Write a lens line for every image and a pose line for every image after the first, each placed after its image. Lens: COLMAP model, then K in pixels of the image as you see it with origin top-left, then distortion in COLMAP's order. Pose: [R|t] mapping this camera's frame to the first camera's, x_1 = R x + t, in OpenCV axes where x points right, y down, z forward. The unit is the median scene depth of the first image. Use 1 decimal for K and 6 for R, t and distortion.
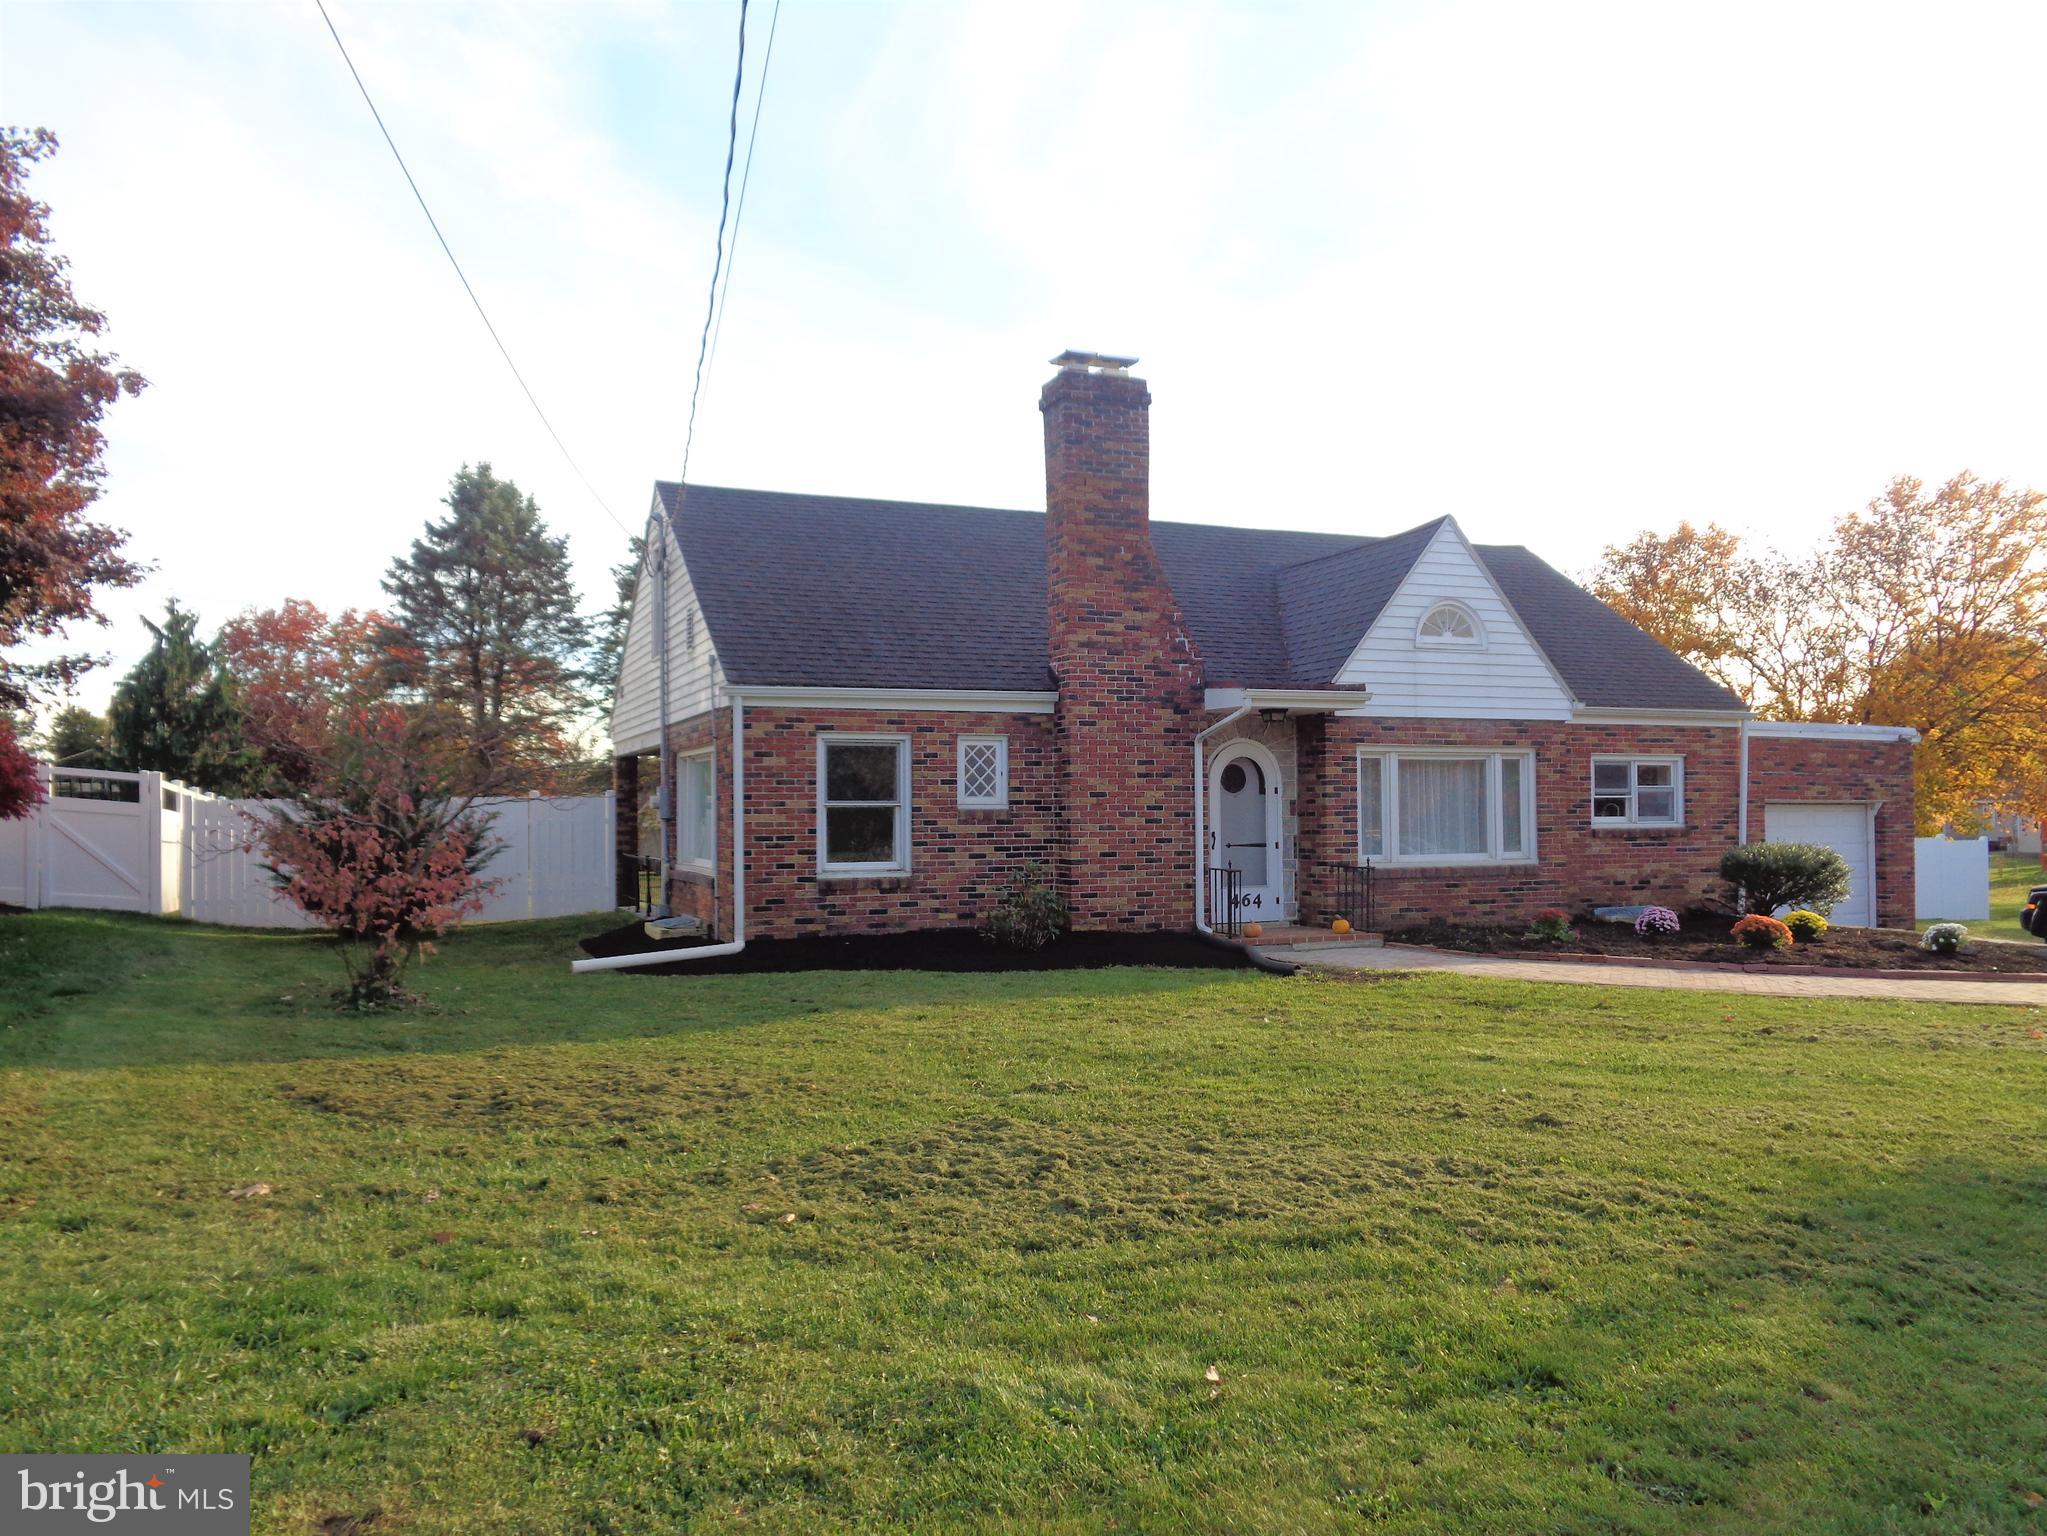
lens RADIAL K [[1541.7, 0, 1017.7], [0, 1541.7, 764.0], [0, 0, 1]] dist [0.014178, -0.000674]
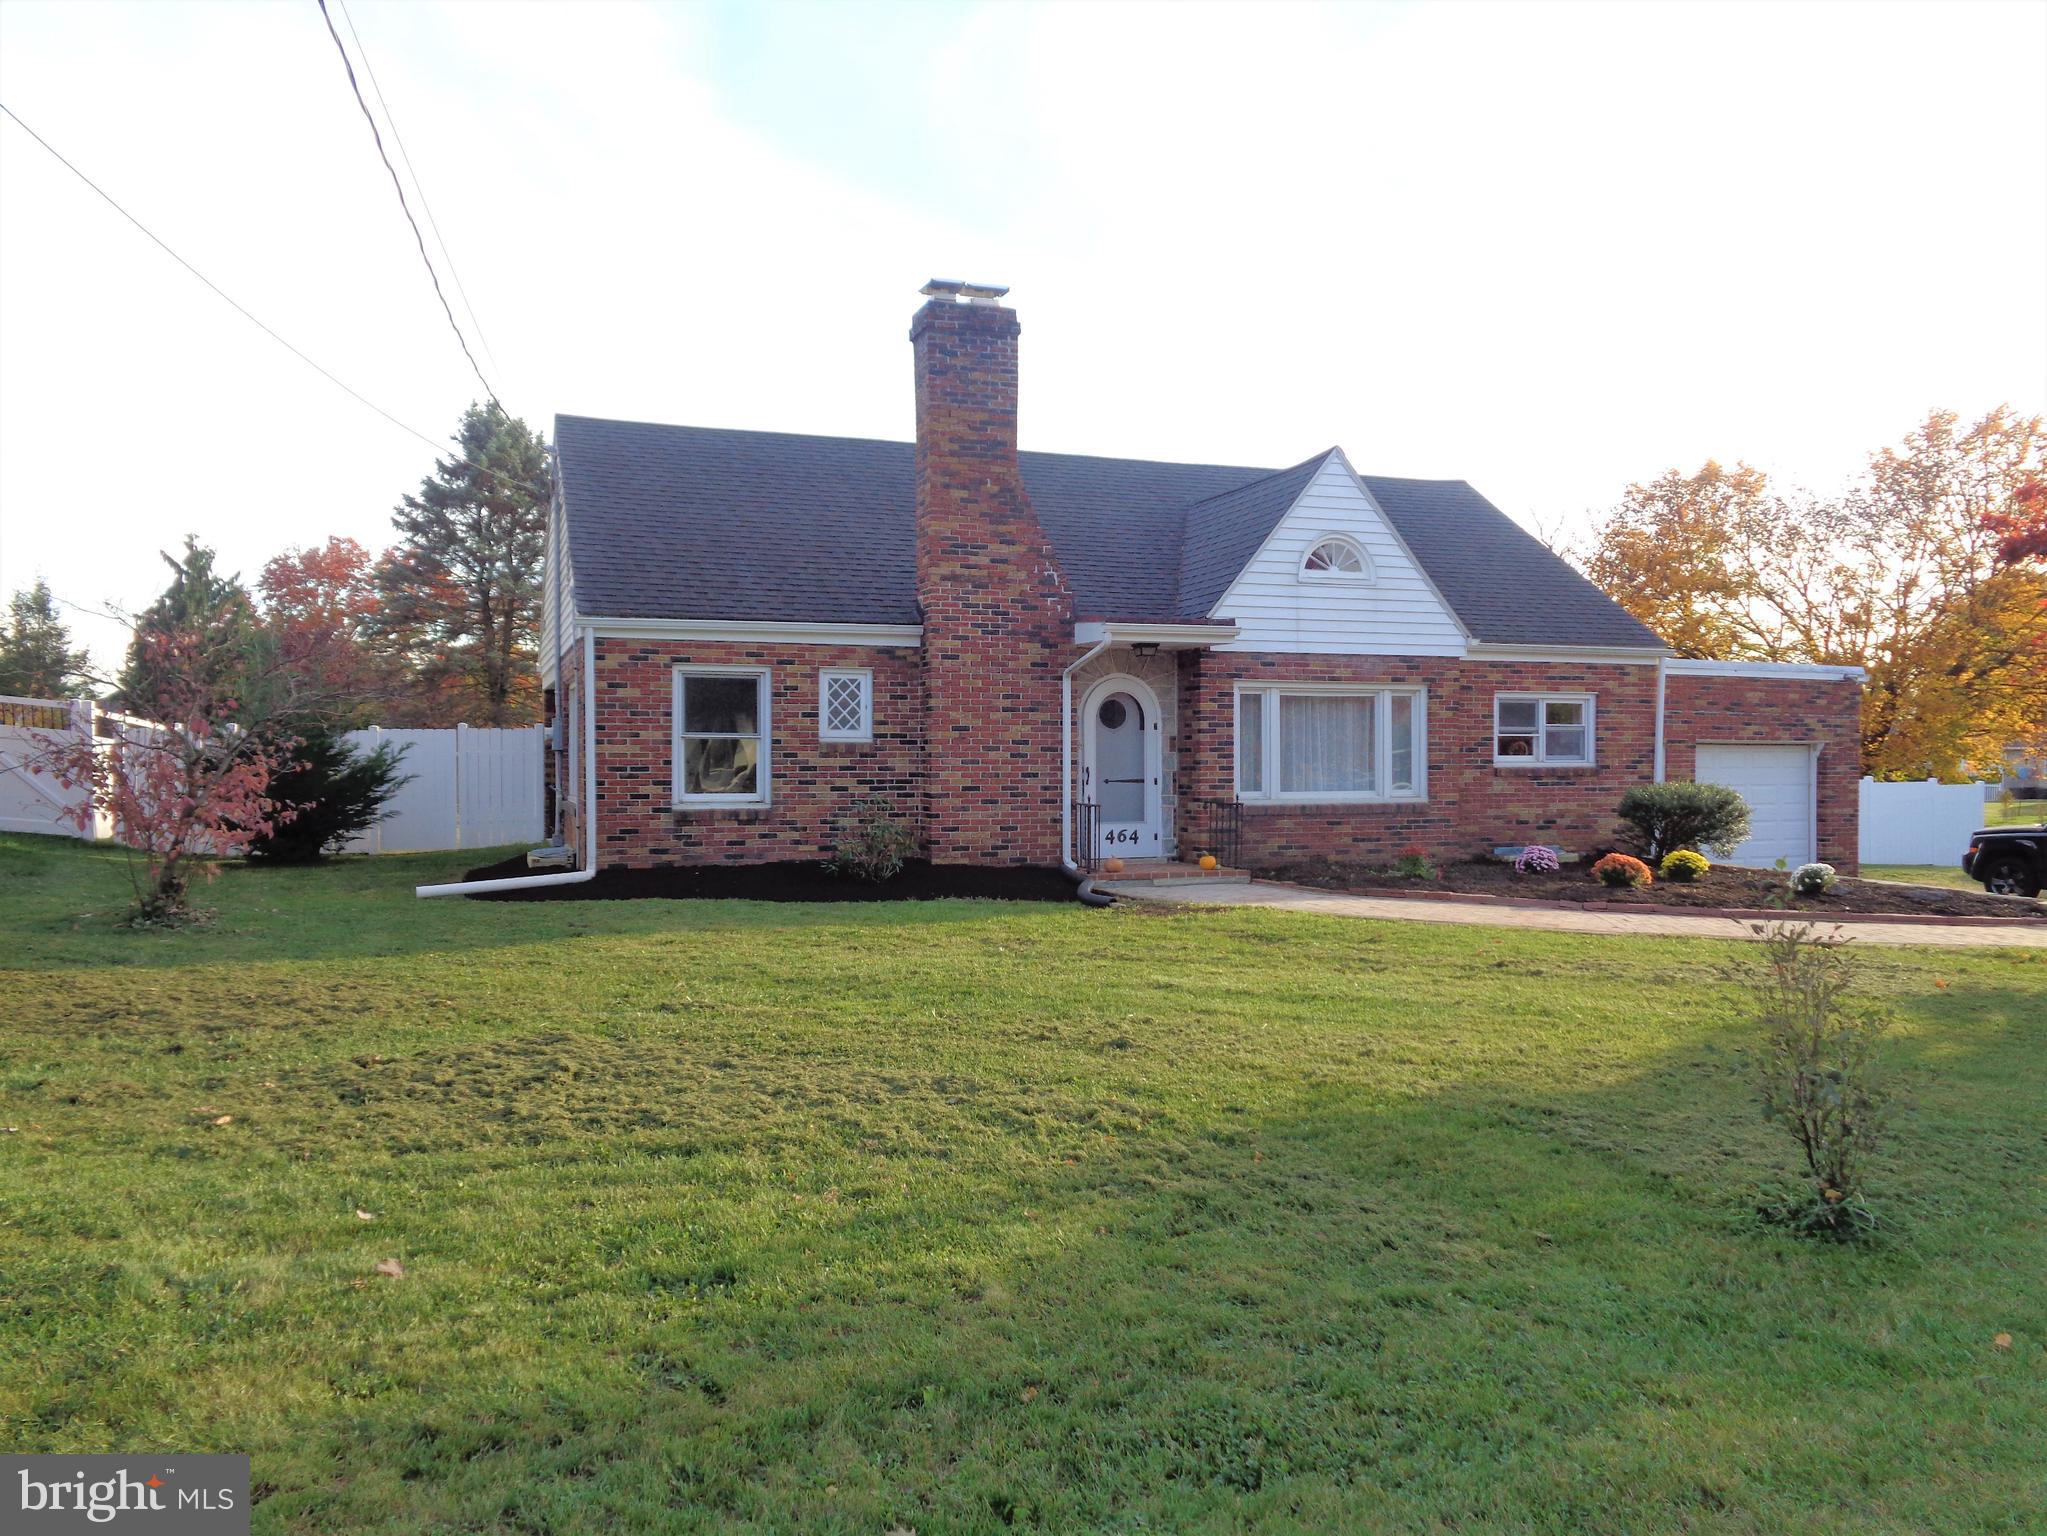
lens RADIAL K [[1541.7, 0, 1030.3], [0, 1541.7, 764.7], [0, 0, 1]] dist [0.014178, -0.000674]
pose [[0.999068, 0.007386, -0.042535, 0.132676], [-0.005757, 0.999249, 0.038309, 0.004673], [0.042786, -0.038028, 0.998360, 0.001721]]
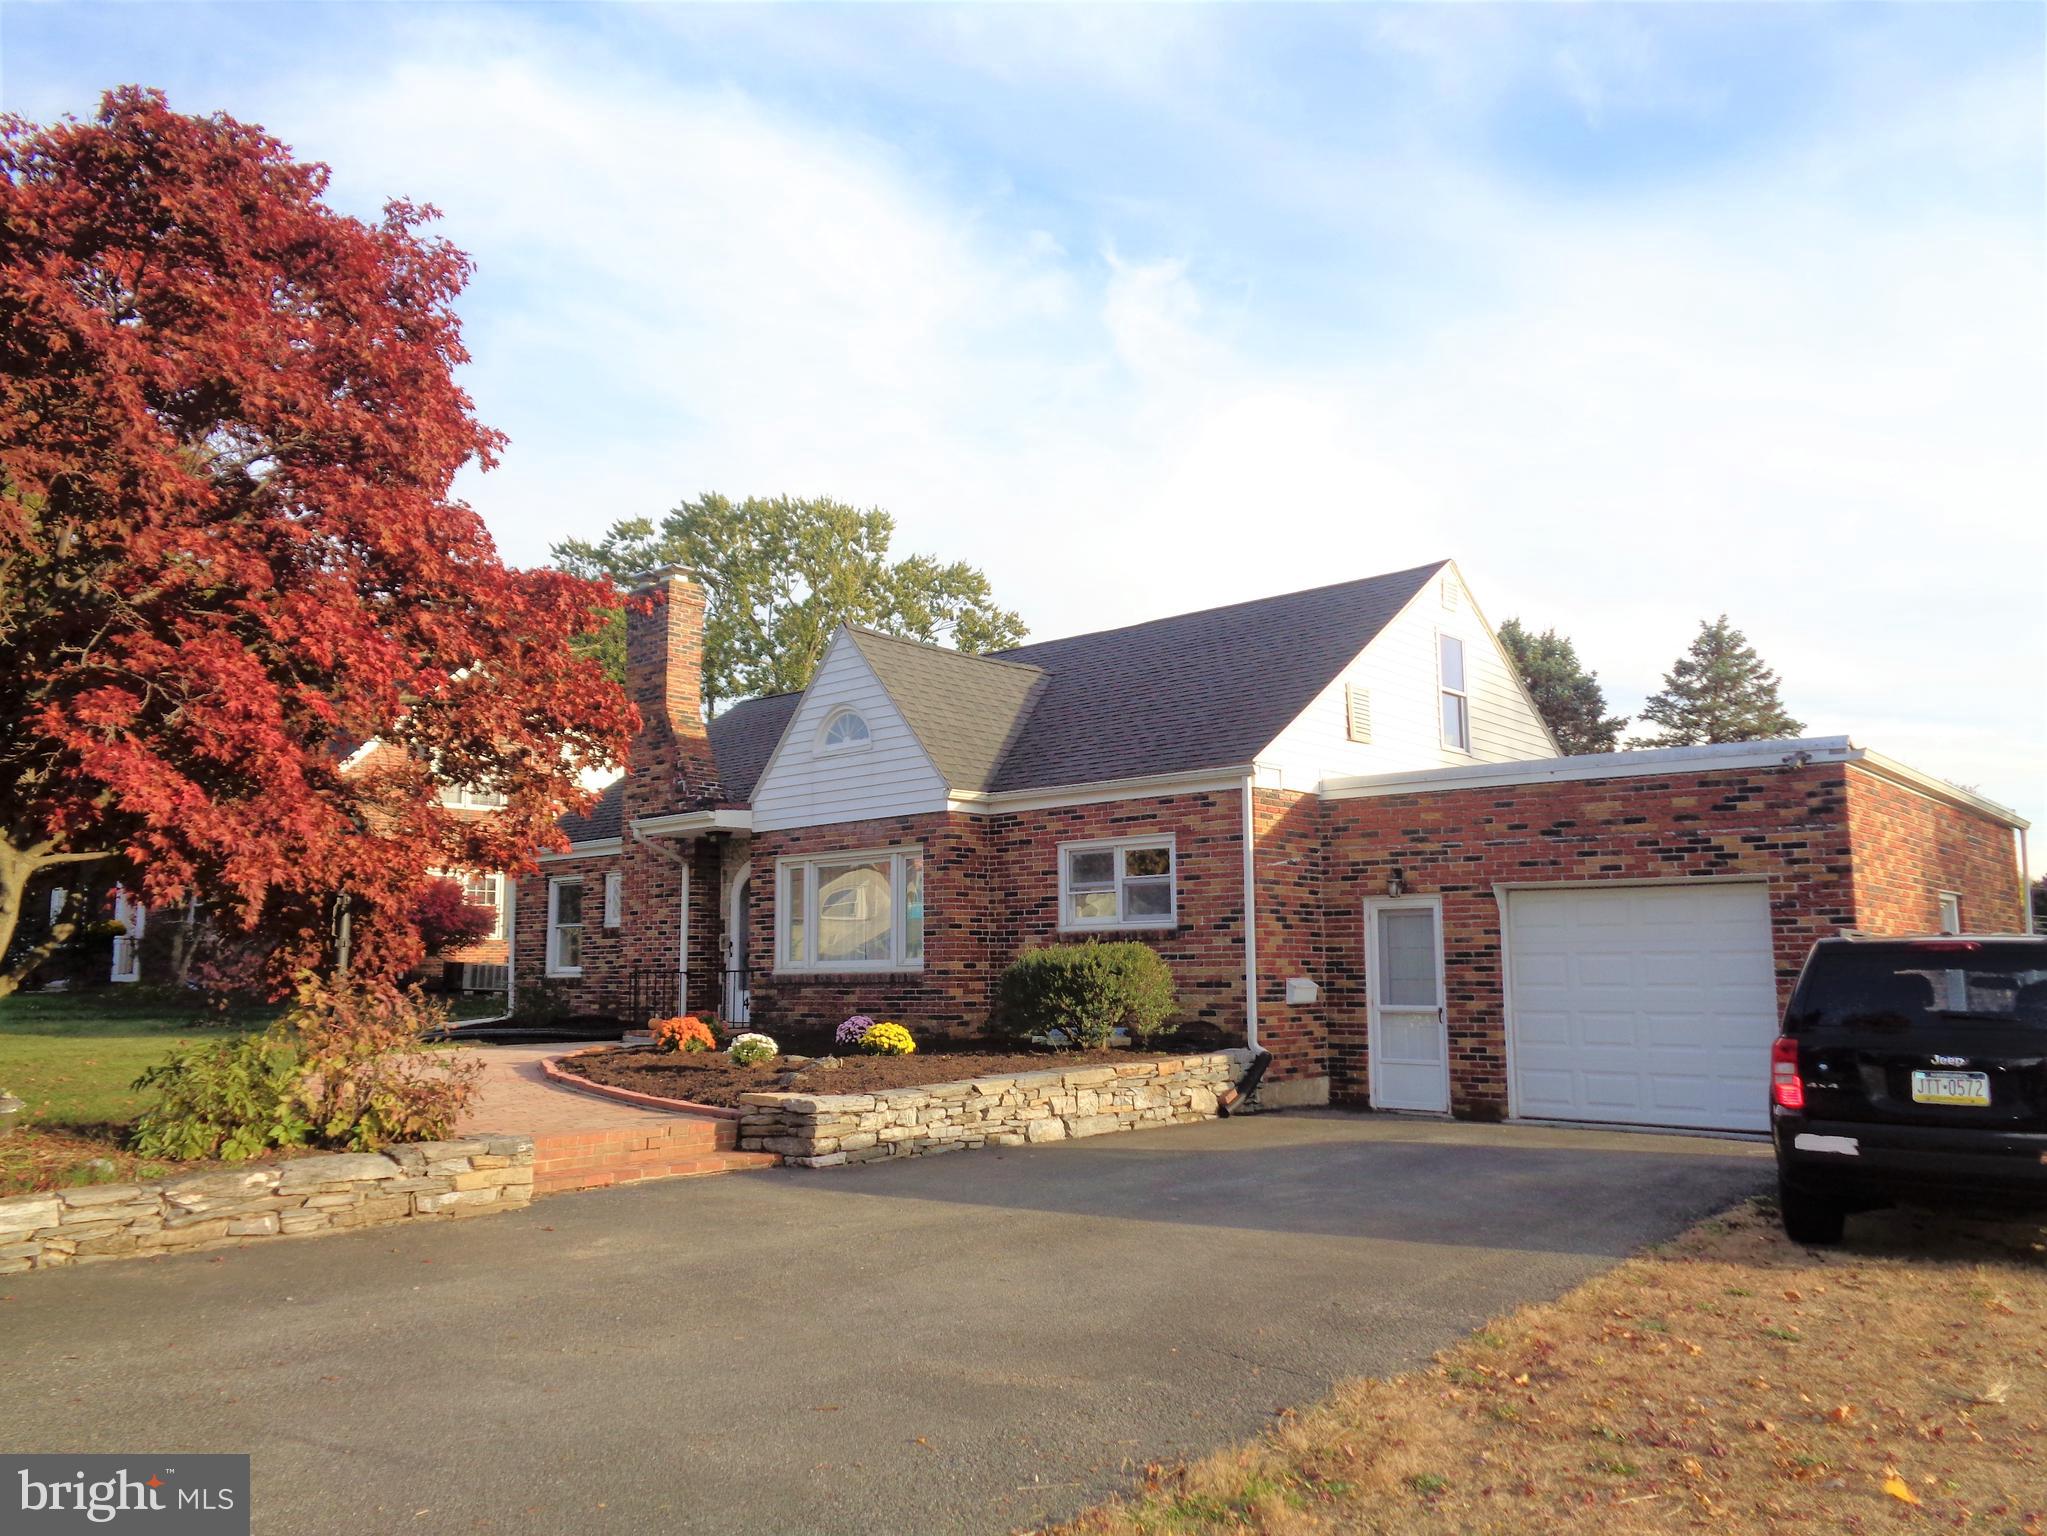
lens RADIAL K [[1541.7, 0, 1032.4], [0, 1541.7, 774.8], [0, 0, 1]] dist [0.014178, -0.000674]
pose [[0.427888, -0.120728, -0.895732, 1.274554], [0.024821, 0.992235, -0.121878, 0.066538], [0.903491, 0.029917, 0.427562, 0.709603]]
